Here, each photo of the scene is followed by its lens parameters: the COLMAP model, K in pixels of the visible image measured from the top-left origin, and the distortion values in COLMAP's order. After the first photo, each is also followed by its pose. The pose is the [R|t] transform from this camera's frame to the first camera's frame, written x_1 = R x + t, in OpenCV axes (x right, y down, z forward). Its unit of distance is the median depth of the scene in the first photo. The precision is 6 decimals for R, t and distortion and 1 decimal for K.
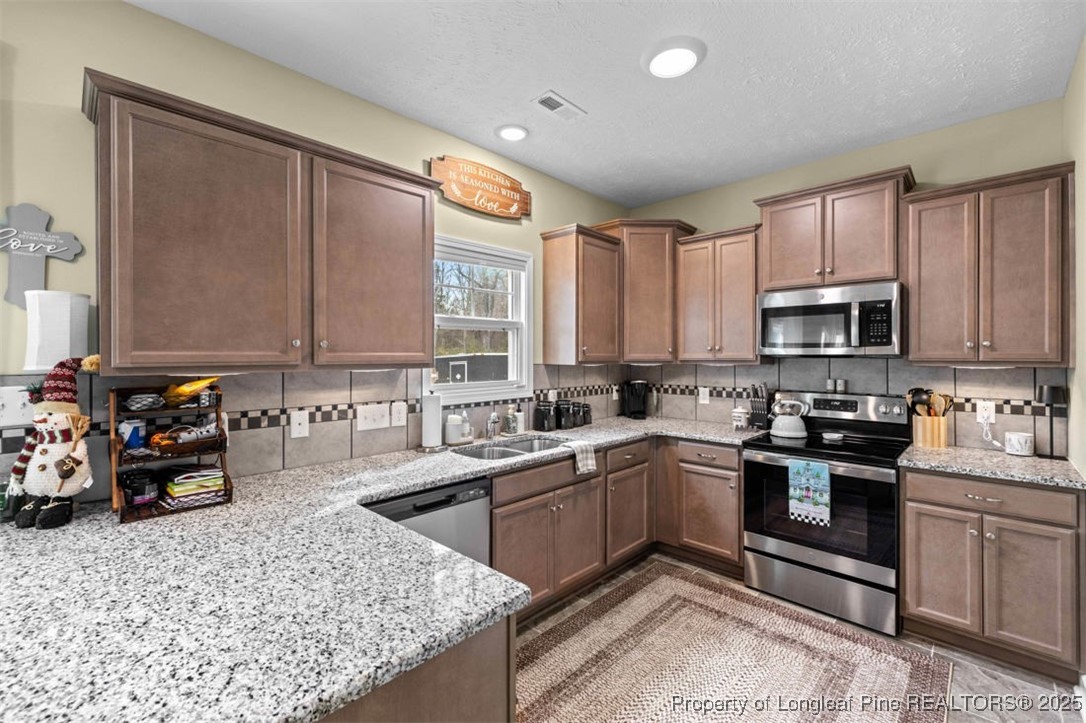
lens RADIAL K [[459.7, 0, 543.8], [0, 459.7, 355.0], [0, 0, 1]] dist [0.001959, 0.000069]
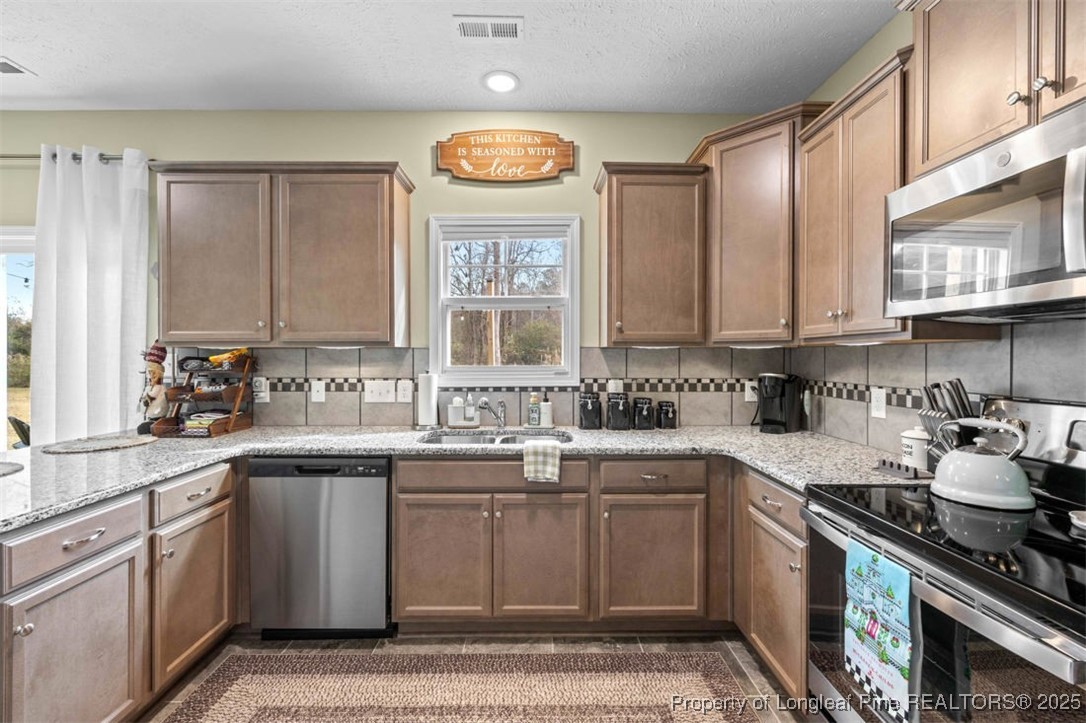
lens RADIAL K [[454.5, 0, 541.5], [0, 454.5, 356.5], [0, 0, 1]] dist [0.000603, 0.000220]
pose [[0.701643, 0.000136, -0.712529, 0.607537], [0.001450, 0.999998, 0.001619, 0.042331], [0.712527, -0.002169, 0.701641, 0.441618]]
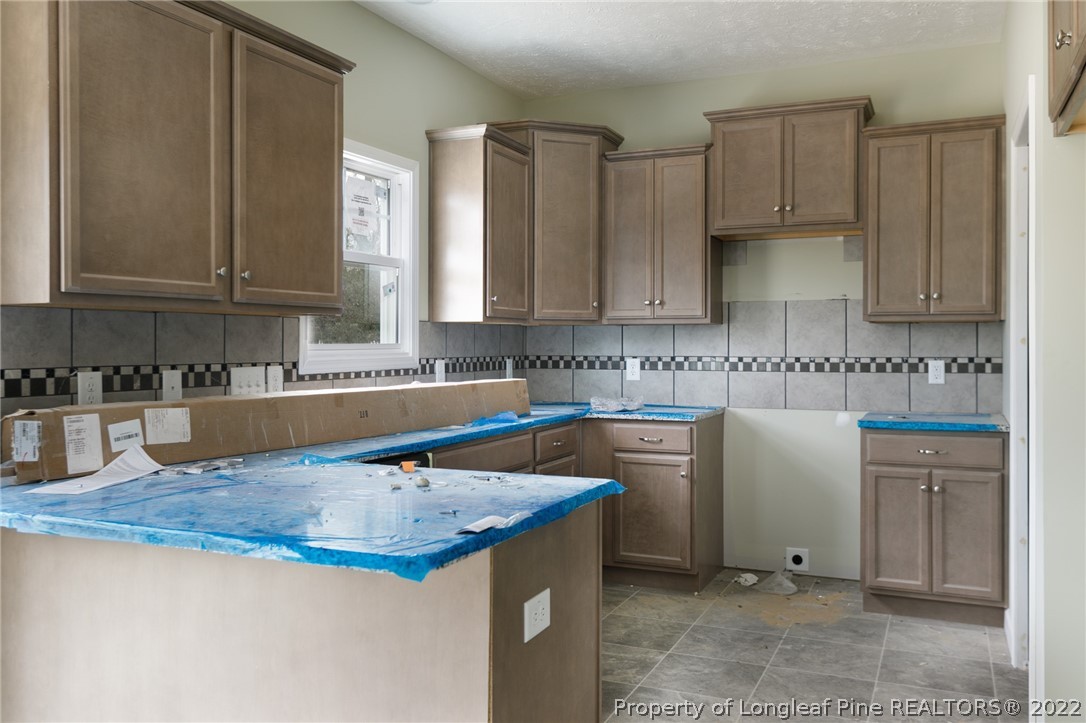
lens RADIAL K [[904.8, 0, 541.0], [0, 904.8, 343.6], [0, 0, 1]] dist [-0.002436, 0.000806]
pose [[0.942578, 0.000744, 0.333986, -0.359548], [-0.001913, 0.999993, 0.003171, 0.058646], [-0.333981, -0.003627, 0.942573, -0.406080]]
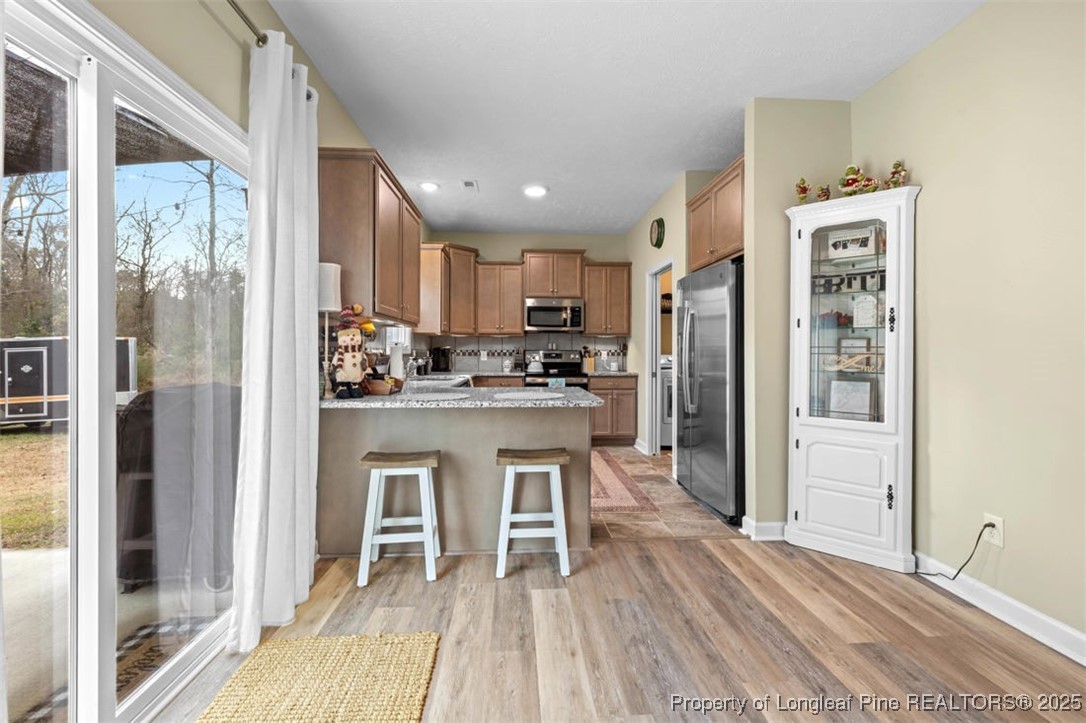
lens RADIAL K [[458.0, 0, 541.6], [0, 458.0, 349.6], [0, 0, 1]] dist [0.001292, 0.000205]
pose [[0.682840, 0.006349, 0.730540, -0.969344], [-0.005262, 0.999979, -0.003773, 0.095676], [-0.730549, -0.001268, 0.682859, -0.386862]]
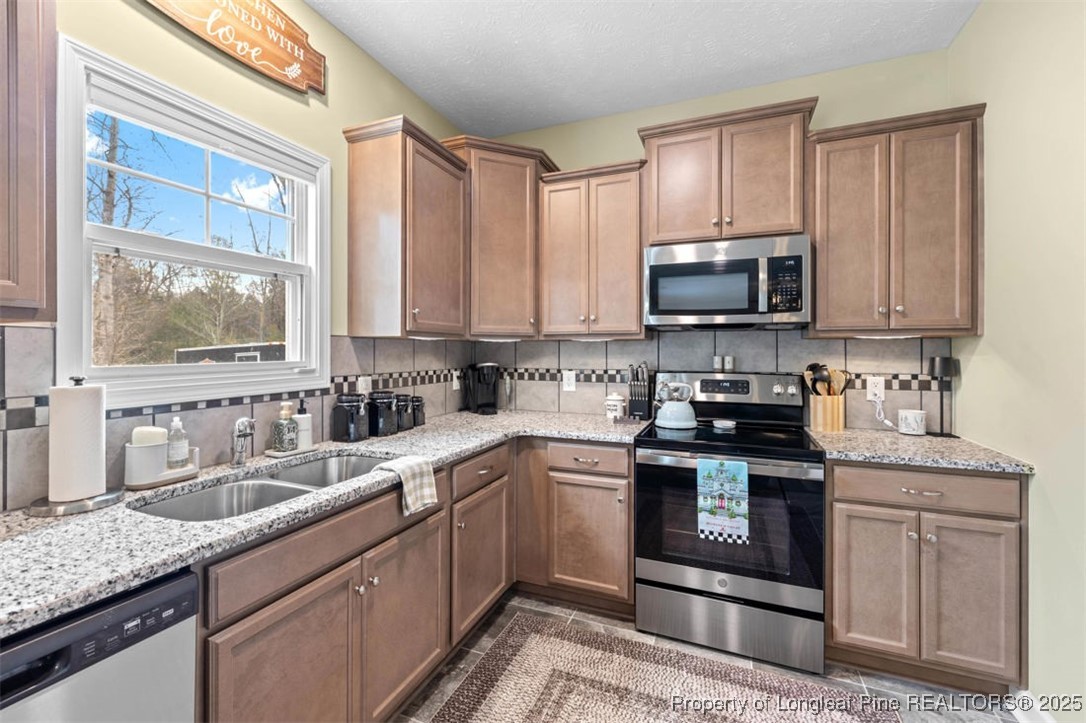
lens RADIAL K [[458.0, 0, 541.6], [0, 458.0, 349.6], [0, 0, 1]] dist [0.001292, 0.000205]
pose [[0.931460, 0.001571, 0.363841, 0.020951], [-0.002547, 0.999994, 0.002204, 0.044080], [-0.363835, -0.002980, 0.931459, 0.373707]]
